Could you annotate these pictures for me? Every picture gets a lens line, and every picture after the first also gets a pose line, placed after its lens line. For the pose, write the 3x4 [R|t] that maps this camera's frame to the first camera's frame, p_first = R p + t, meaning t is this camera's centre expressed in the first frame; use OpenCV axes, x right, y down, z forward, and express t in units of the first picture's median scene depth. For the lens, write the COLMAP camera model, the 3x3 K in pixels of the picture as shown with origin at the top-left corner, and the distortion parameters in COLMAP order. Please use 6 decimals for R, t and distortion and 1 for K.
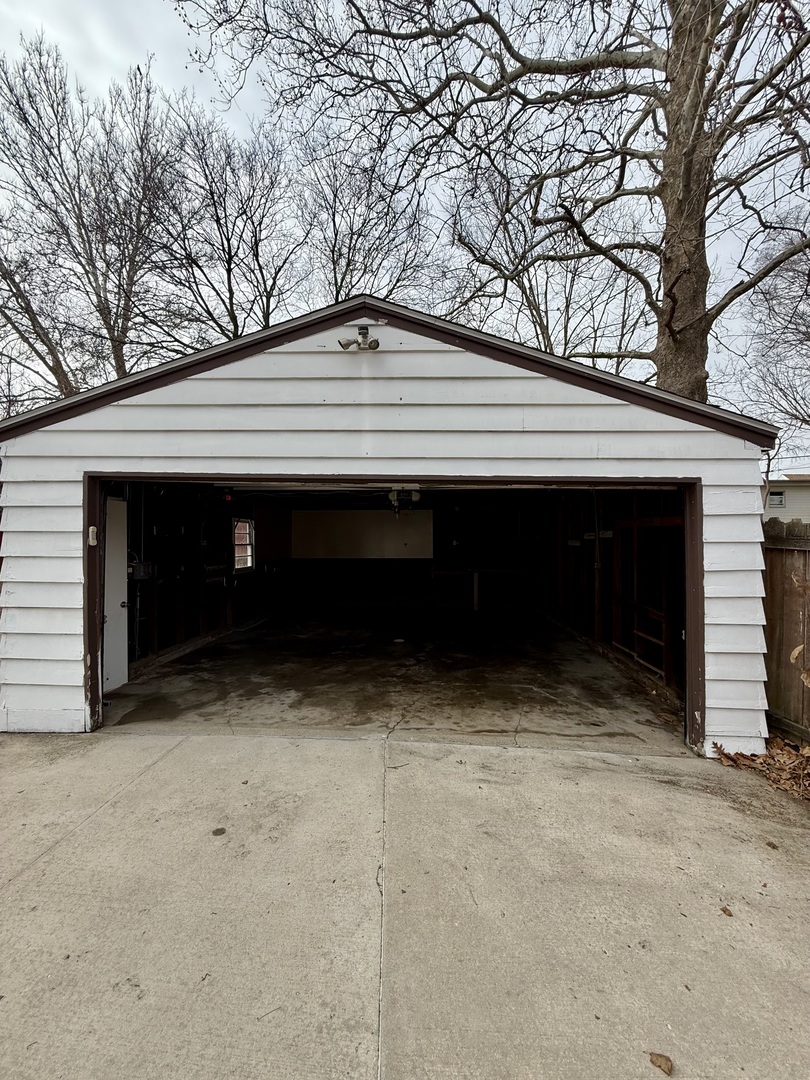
lens RADIAL K [[431.9, 0, 405.6], [0, 431.9, 537.1], [0, 0, 1]] dist [0.000111, -0.000095]
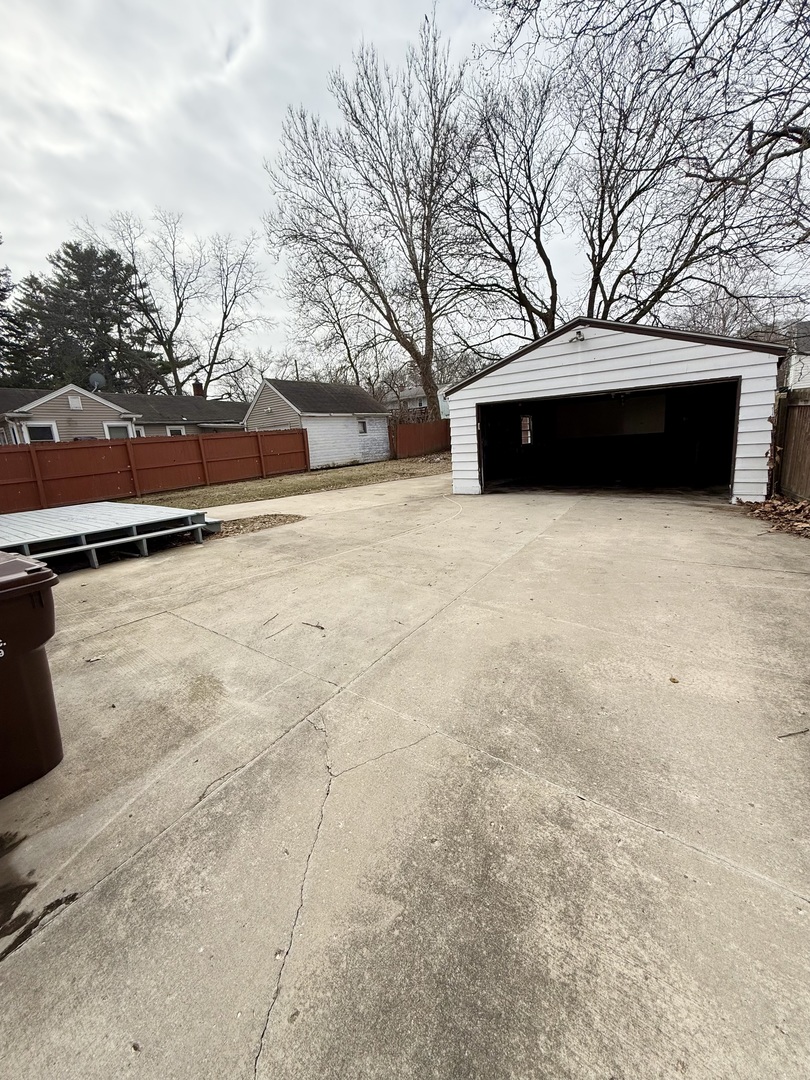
lens RADIAL K [[431.9, 0, 405.6], [0, 431.9, 537.1], [0, 0, 1]] dist [0.000111, -0.000095]
pose [[0.822733, 0.065627, -0.564627, 0.559644], [0.070797, 0.973748, 0.216339, 0.061069], [0.564002, -0.217963, 0.796488, -1.789083]]
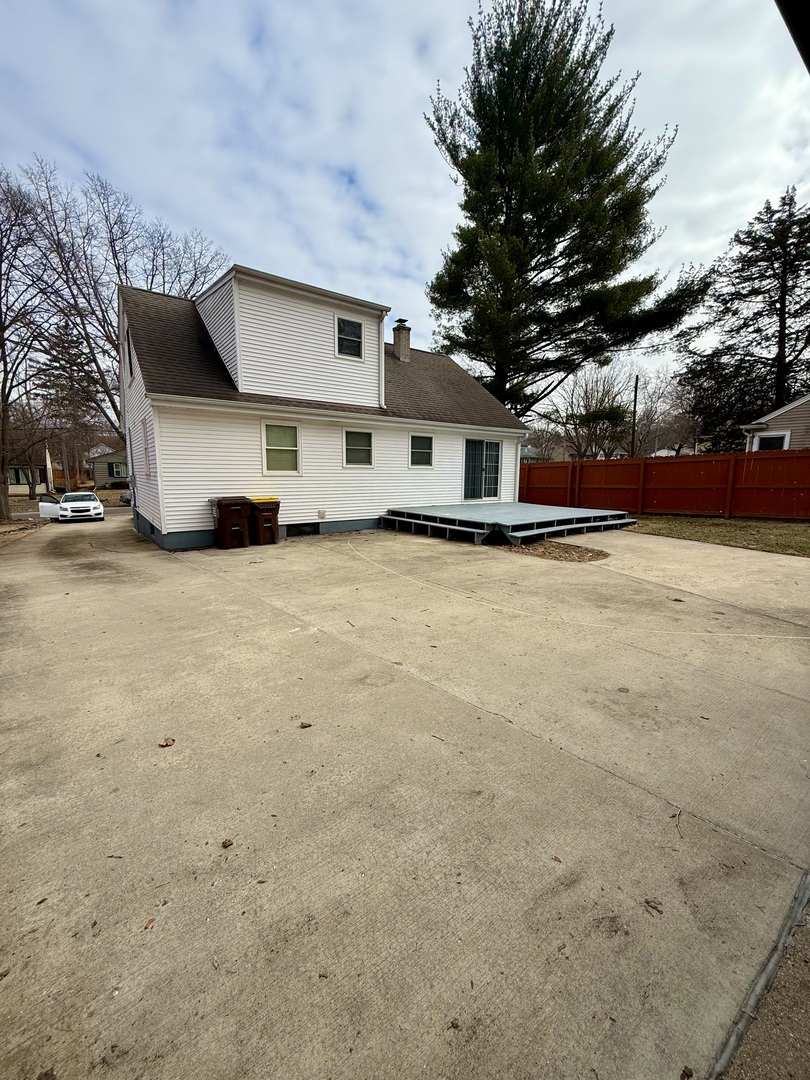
lens RADIAL K [[431.9, 0, 405.6], [0, 431.9, 537.1], [0, 0, 1]] dist [0.000111, -0.000095]
pose [[-0.776745, 0.084251, -0.624155, 0.543158], [-0.005274, 0.990107, 0.140213, 0.056975], [0.629794, 0.112201, -0.768616, 1.048670]]
